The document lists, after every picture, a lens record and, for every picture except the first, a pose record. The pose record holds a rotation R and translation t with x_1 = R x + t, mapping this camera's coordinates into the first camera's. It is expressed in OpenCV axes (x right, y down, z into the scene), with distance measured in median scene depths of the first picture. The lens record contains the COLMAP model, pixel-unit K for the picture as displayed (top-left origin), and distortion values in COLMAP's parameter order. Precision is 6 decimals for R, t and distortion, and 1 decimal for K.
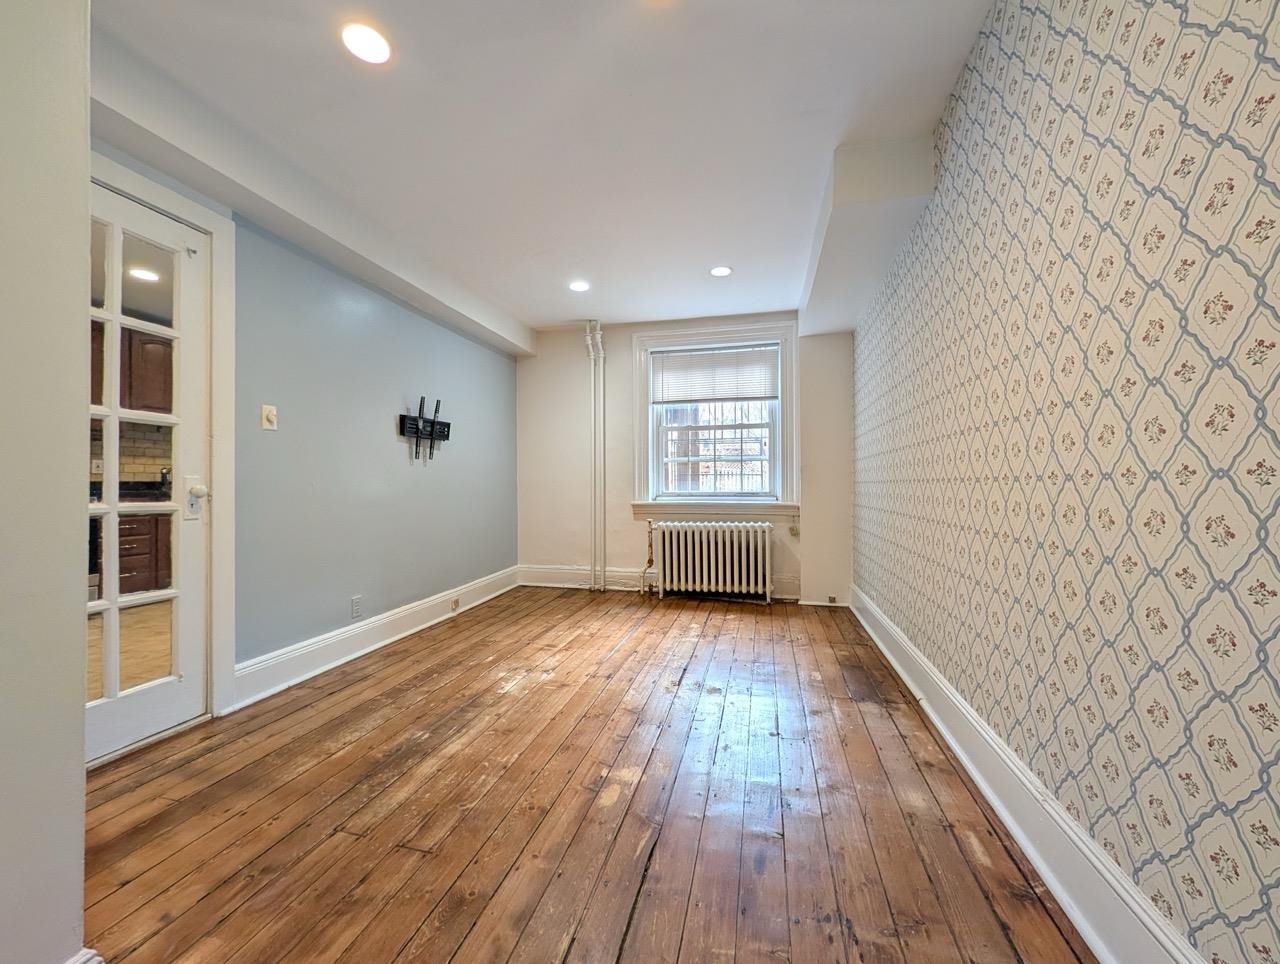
lens RADIAL K [[492.0, 0, 642.3], [0, 492.0, 483.7], [0, 0, 1]] dist [0.000237, 0.000257]
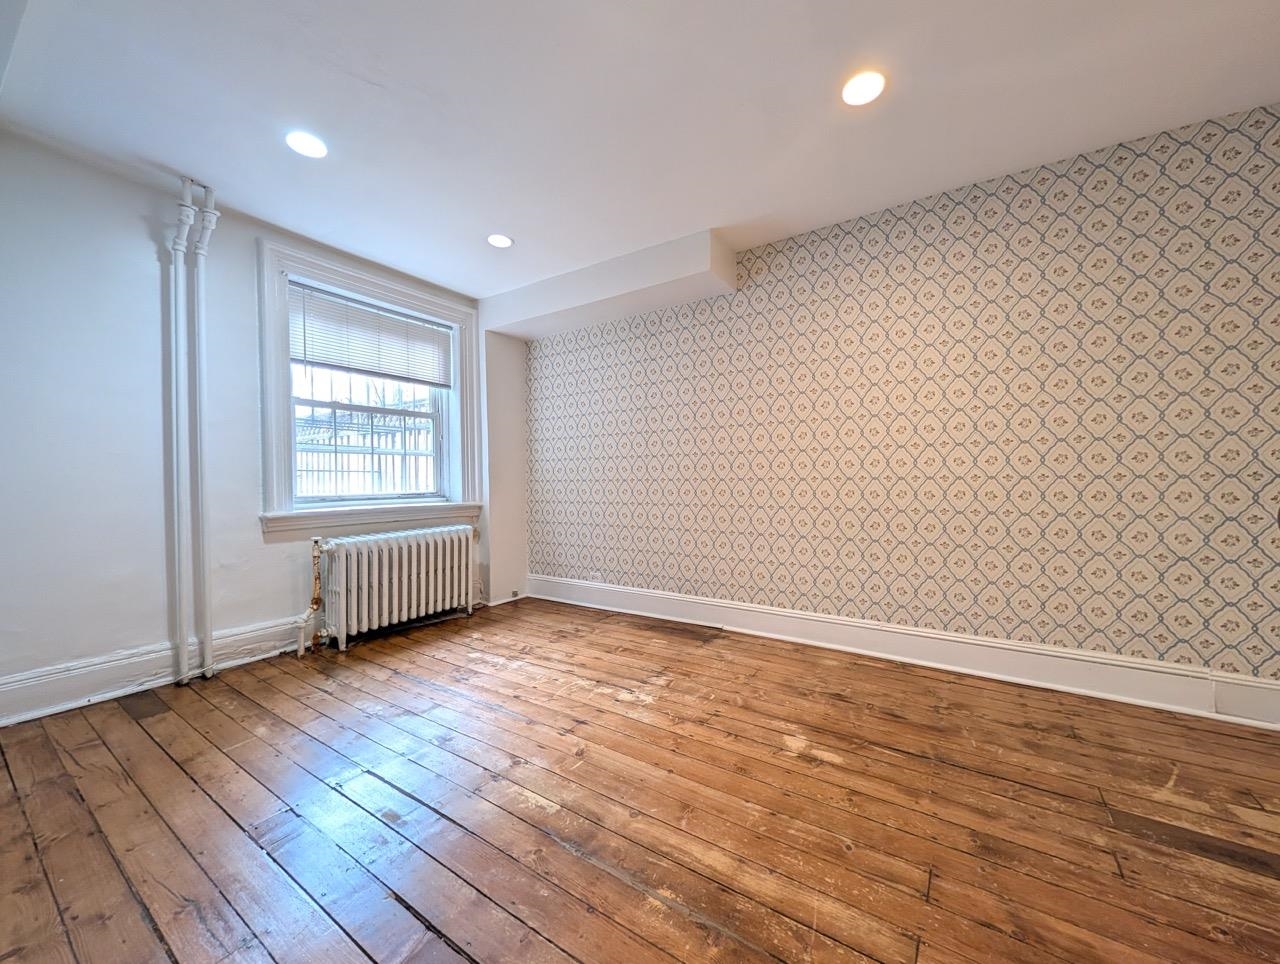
lens RADIAL K [[492.0, 0, 642.3], [0, 492.0, 483.7], [0, 0, 1]] dist [0.000237, 0.000257]
pose [[0.339535, -0.010282, 0.940537, -0.629150], [0.004917, 0.999946, 0.009156, -0.005499], [-0.940580, 0.001516, 0.339567, 0.500054]]
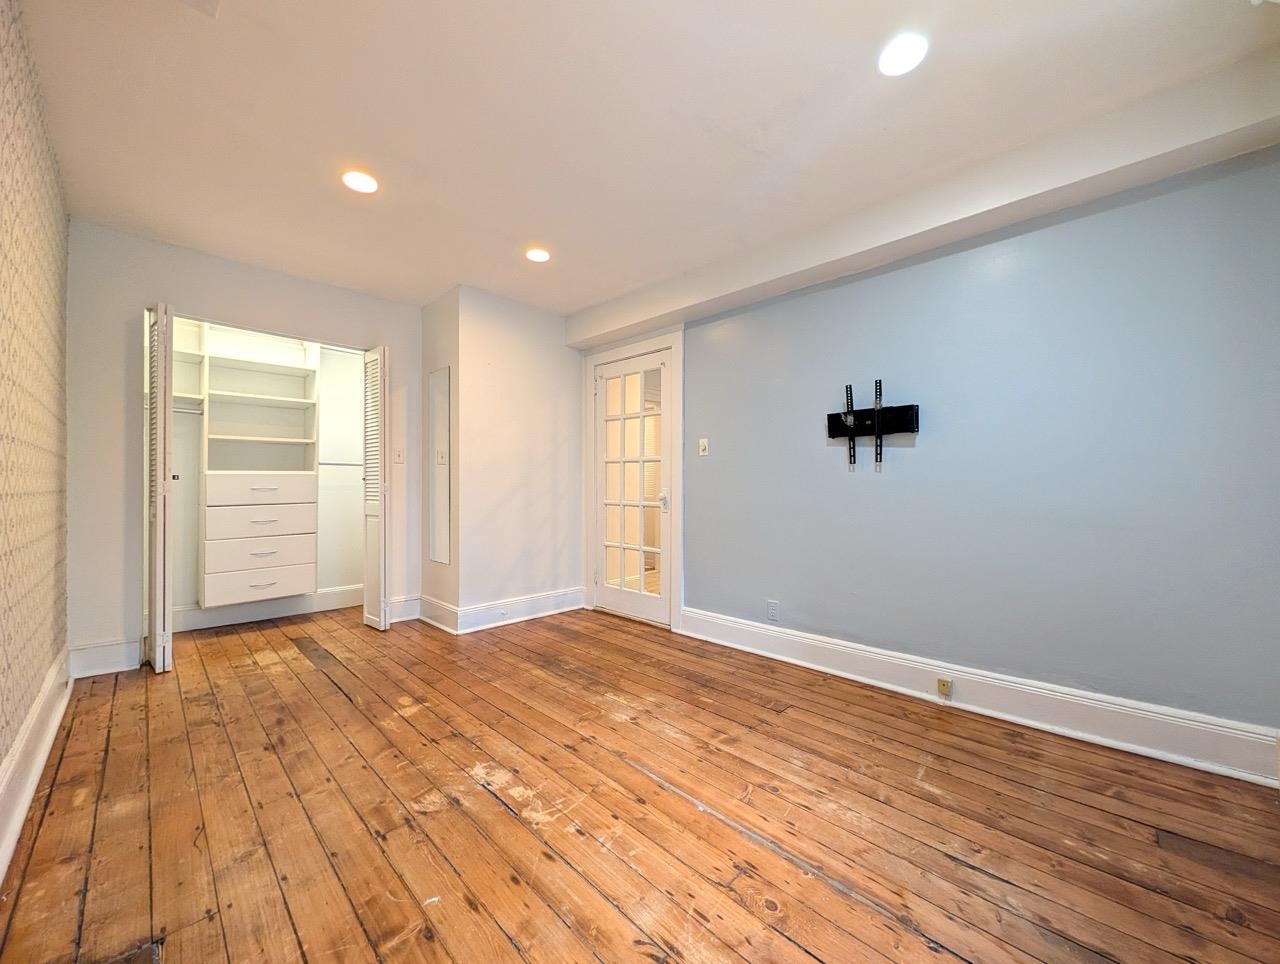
lens RADIAL K [[492.0, 0, 642.3], [0, 492.0, 483.7], [0, 0, 1]] dist [0.000237, 0.000257]
pose [[-0.508093, -0.005523, -0.861284, 0.431417], [0.000070, 0.999979, -0.006454, -0.013451], [0.861302, -0.003339, -0.508082, 1.184938]]
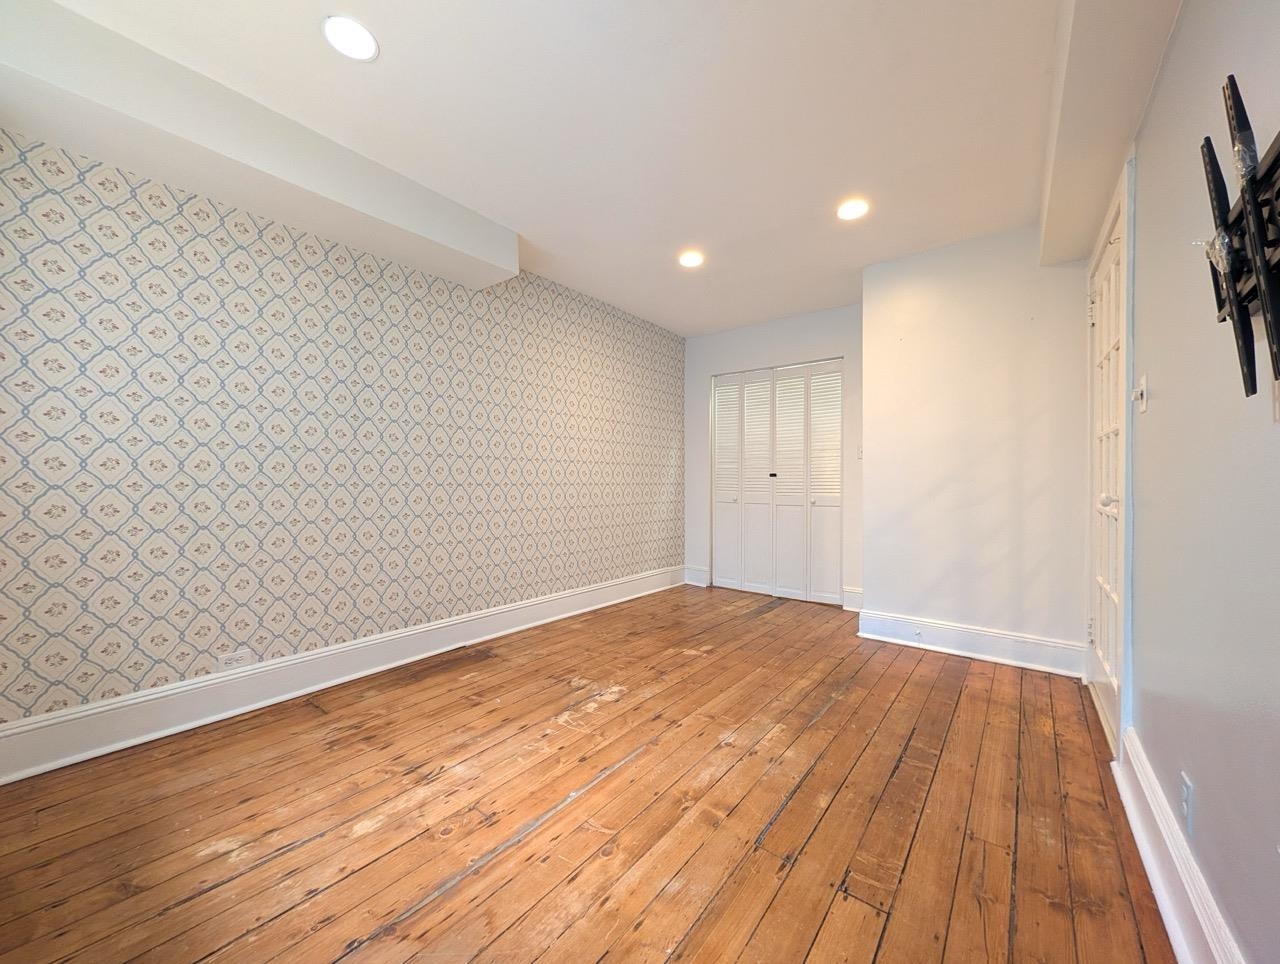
lens RADIAL K [[492.0, 0, 642.3], [0, 492.0, 483.7], [0, 0, 1]] dist [0.000237, 0.000257]
pose [[-0.911651, -0.004614, 0.410940, -0.310671], [-0.004296, 0.999989, 0.001699, -0.008927], [-0.410943, -0.000216, -0.911661, 1.417568]]
